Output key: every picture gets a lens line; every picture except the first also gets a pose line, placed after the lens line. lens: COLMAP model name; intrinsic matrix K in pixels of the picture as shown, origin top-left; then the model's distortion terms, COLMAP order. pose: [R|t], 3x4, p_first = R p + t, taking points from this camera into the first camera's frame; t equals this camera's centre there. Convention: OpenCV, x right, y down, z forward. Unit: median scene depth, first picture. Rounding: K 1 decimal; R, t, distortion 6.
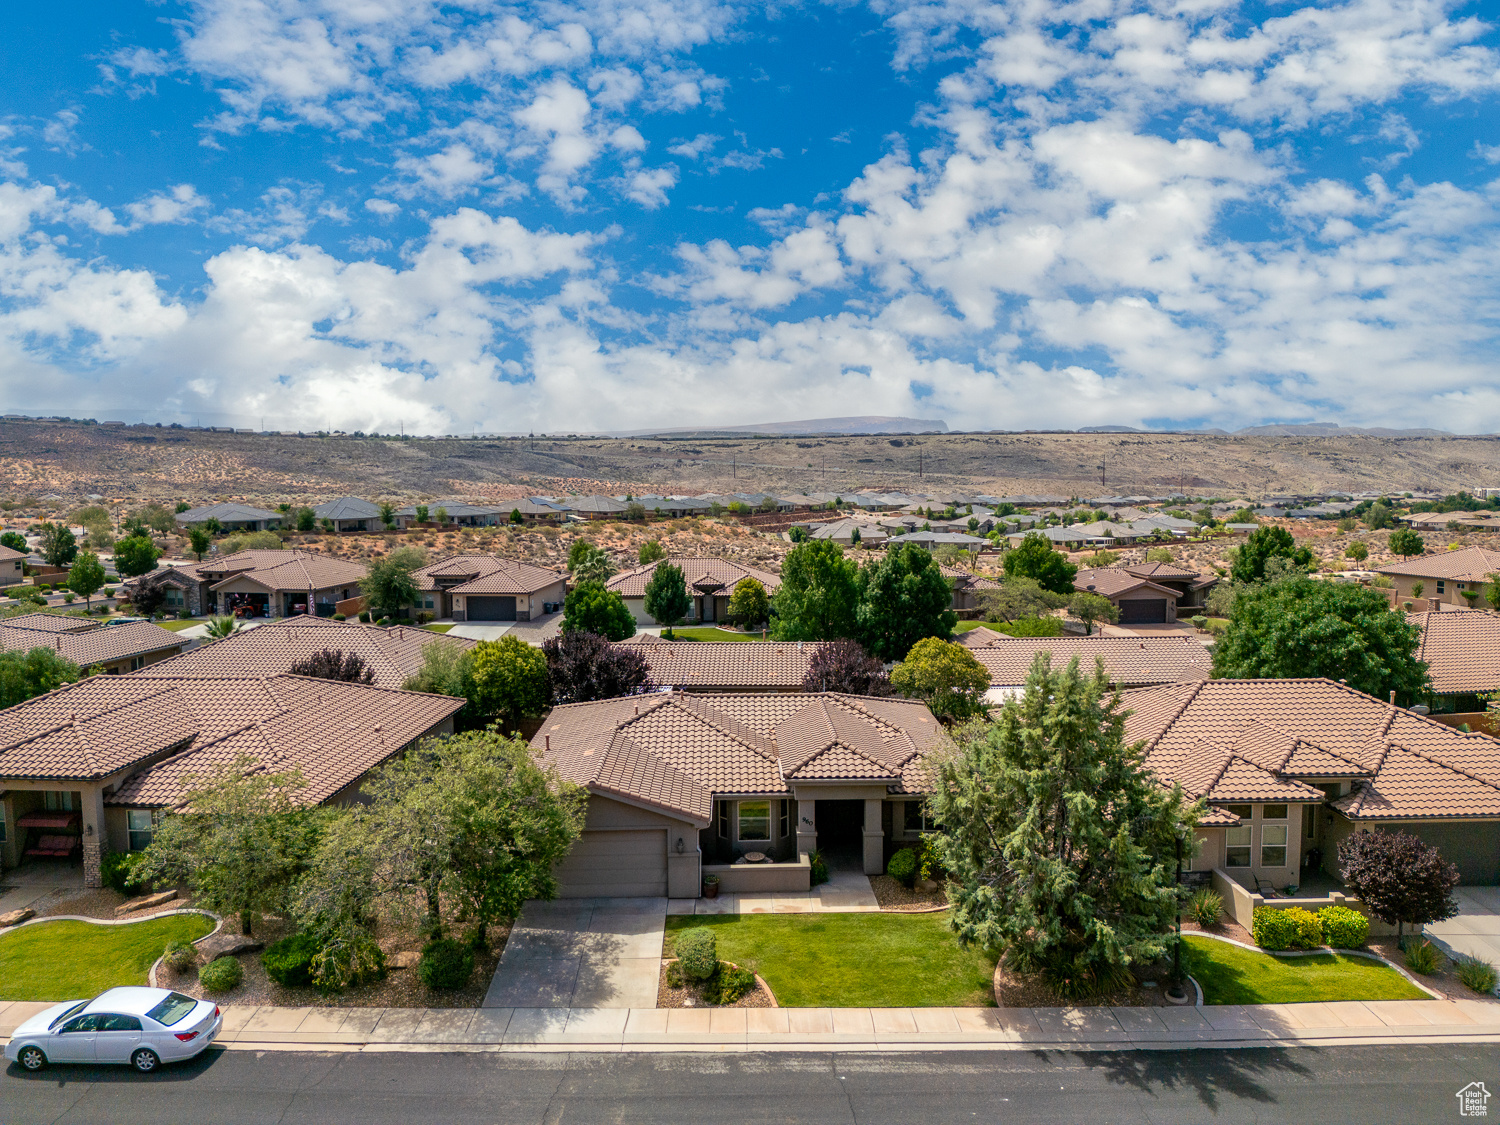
lens RADIAL K [[1047.9, 0, 747.4], [0, 1047.9, 561.4], [0, 0, 1]] dist [0.085514, -0.093158]
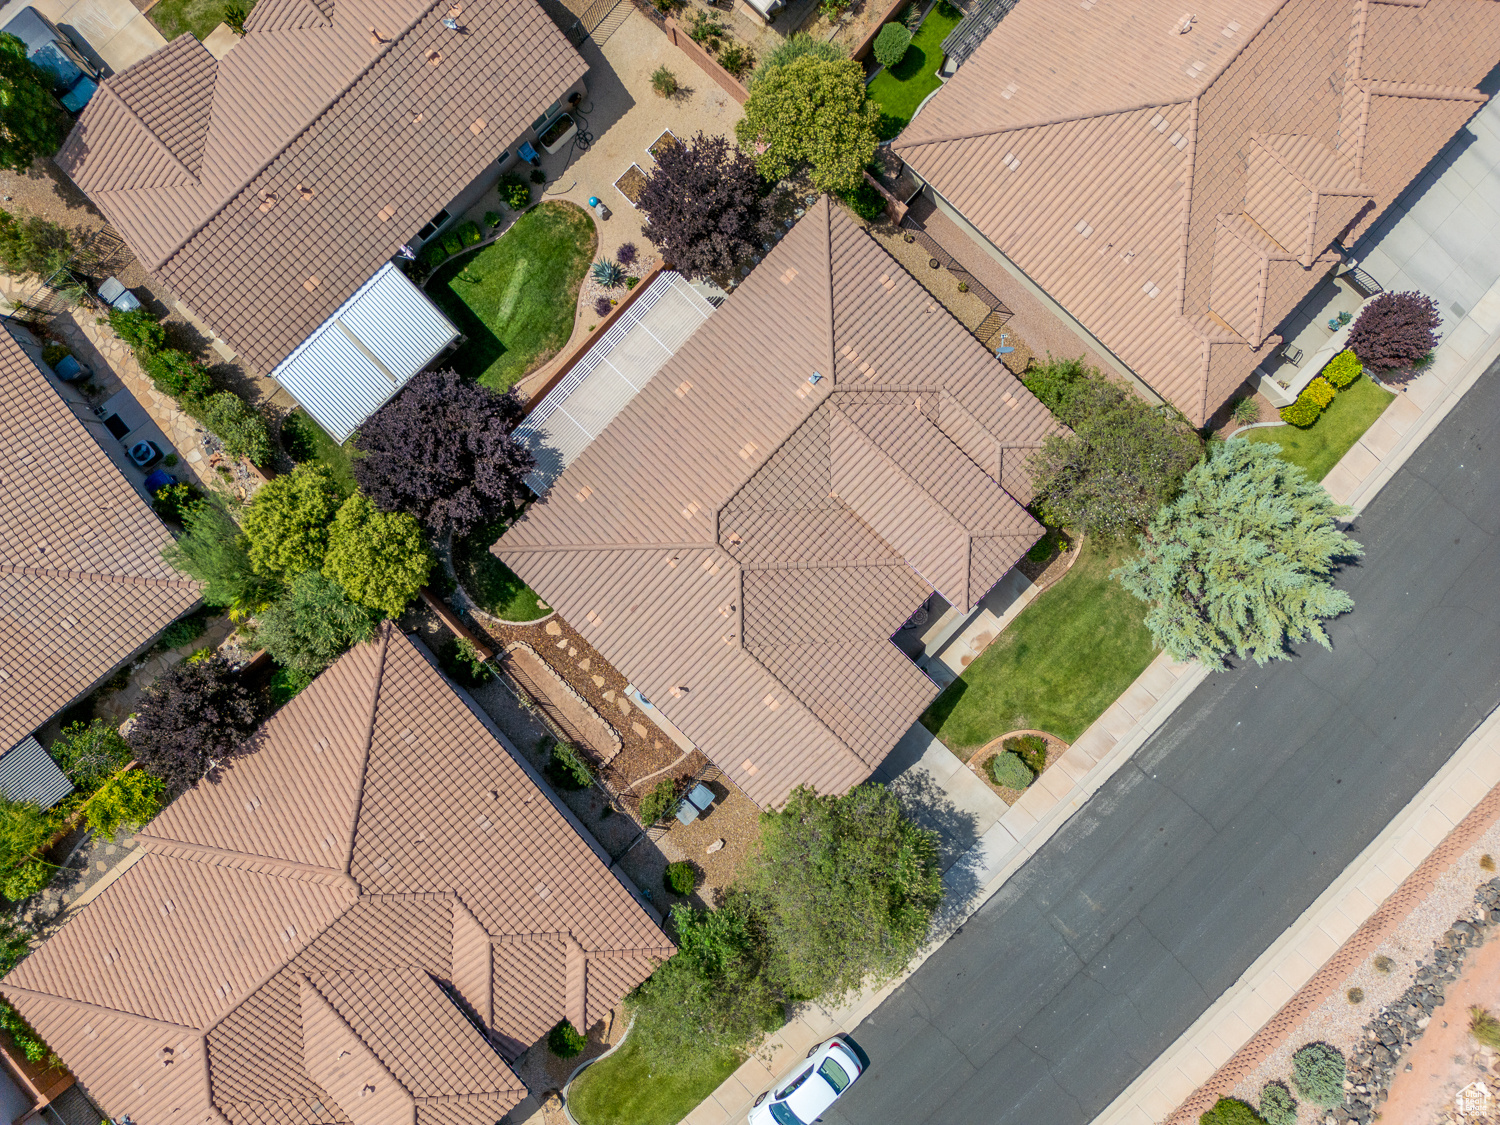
lens RADIAL K [[1050.8, 0, 746.7], [0, 1050.8, 557.5], [0, 0, 1]] dist [0.083534, -0.086545]
pose [[0.704045, -0.709995, -0.015090, -0.059908], [0.074948, 0.053156, 0.995770, -0.830277], [-0.706189, -0.702198, 0.090637, 1.075739]]
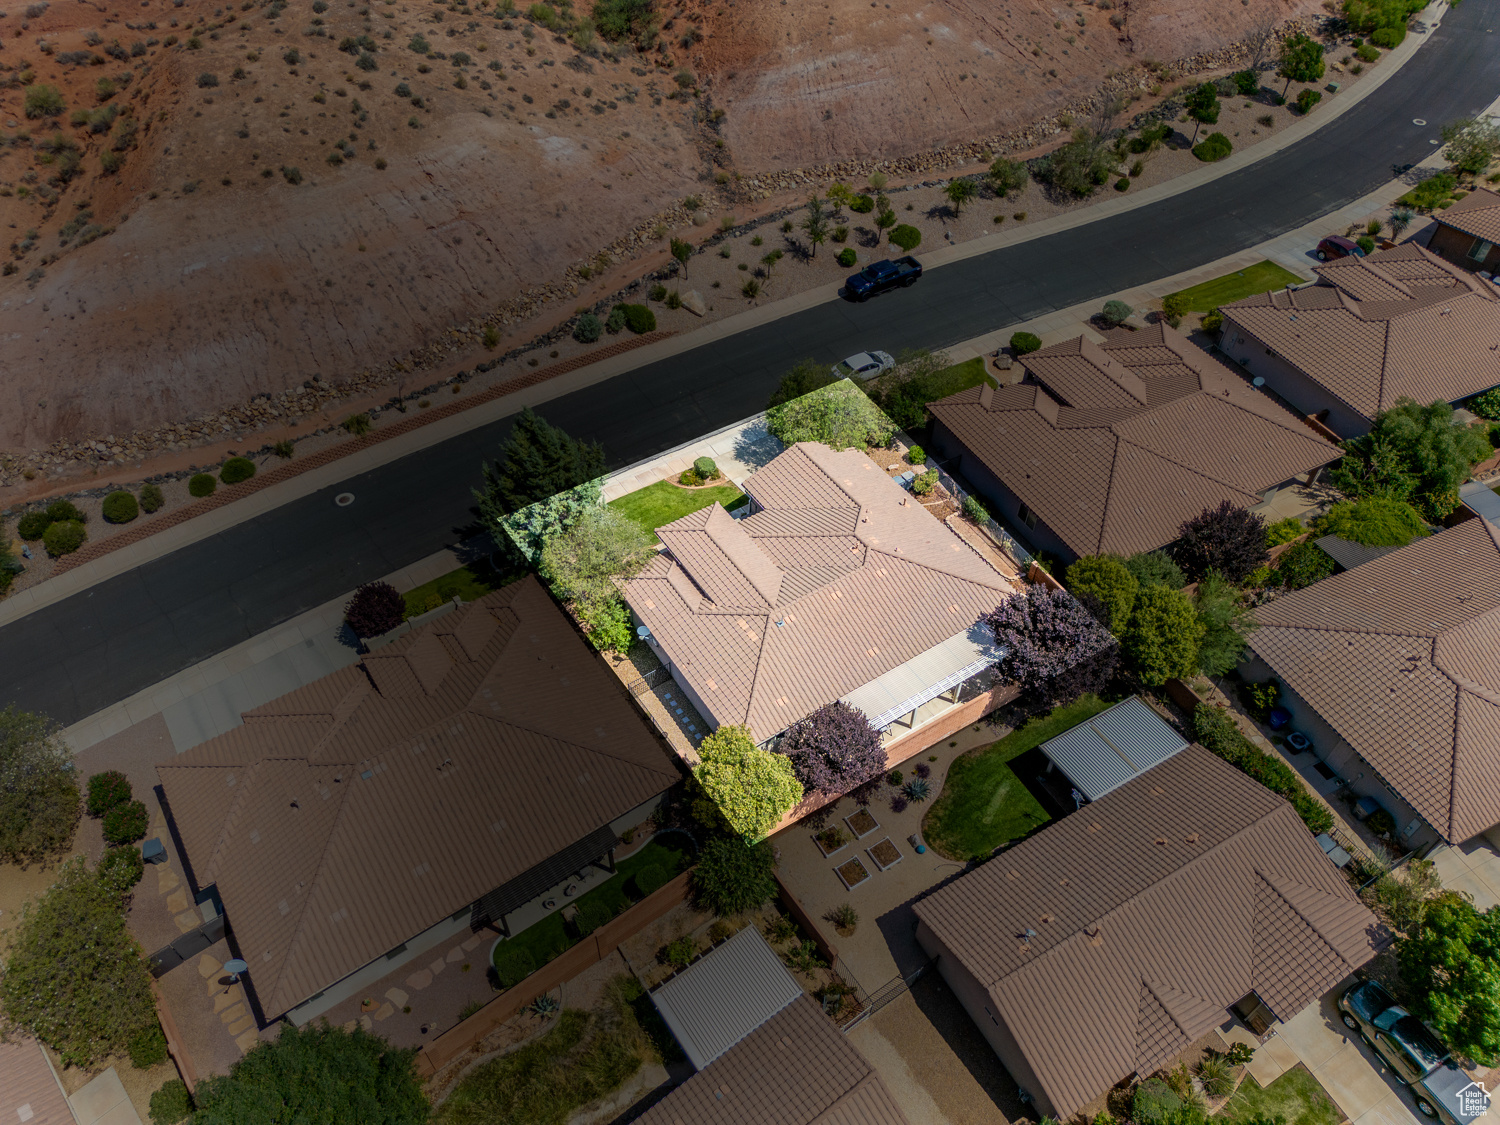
lens RADIAL K [[1050.8, 0, 746.7], [0, 1050.8, 557.5], [0, 0, 1]] dist [0.083534, -0.086545]
pose [[-0.846814, 0.384799, -0.367200, 0.614408], [-0.058673, 0.618576, 0.783531, -0.997105], [0.528644, 0.685050, -0.501241, 1.860856]]
